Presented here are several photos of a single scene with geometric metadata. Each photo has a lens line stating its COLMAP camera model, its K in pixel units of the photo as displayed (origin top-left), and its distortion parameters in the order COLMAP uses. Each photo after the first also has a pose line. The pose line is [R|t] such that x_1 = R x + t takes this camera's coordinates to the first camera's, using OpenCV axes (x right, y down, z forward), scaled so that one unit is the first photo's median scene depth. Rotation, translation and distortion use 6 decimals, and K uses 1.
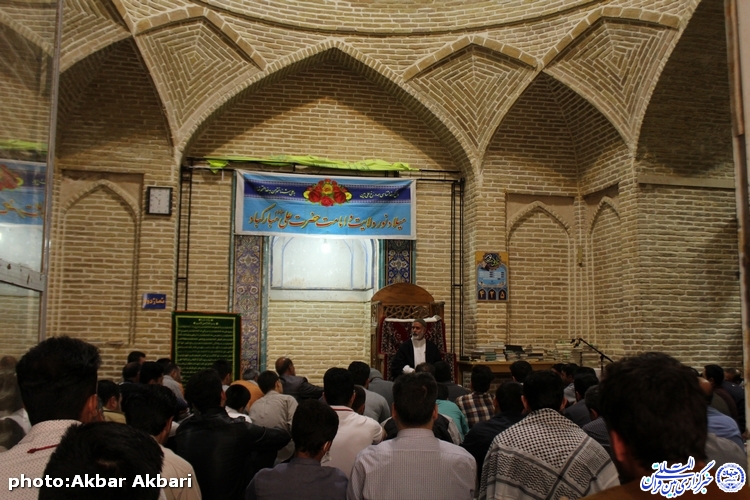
lens RADIAL K [[779.5, 0, 378.8], [0, 779.5, 246.4], [0, 0, 1]] dist [-0.129424, 0.000000]
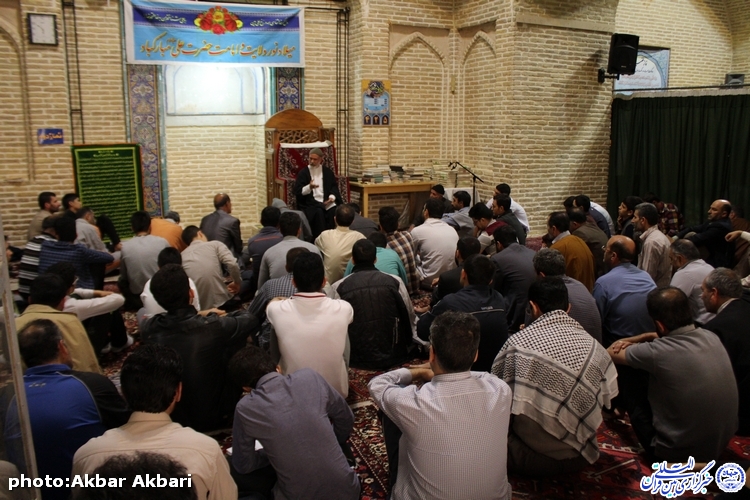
lens RADIAL K [[642.8, 0, 377.4], [0, 642.8, 255.9], [0, 0, 1]] dist [-0.139806, 0.091724]
pose [[0.969687, -0.057644, 0.237452, -0.078794], [-0.022229, 0.946935, 0.320656, -0.045905], [-0.243335, -0.316214, 0.916949, 0.112135]]
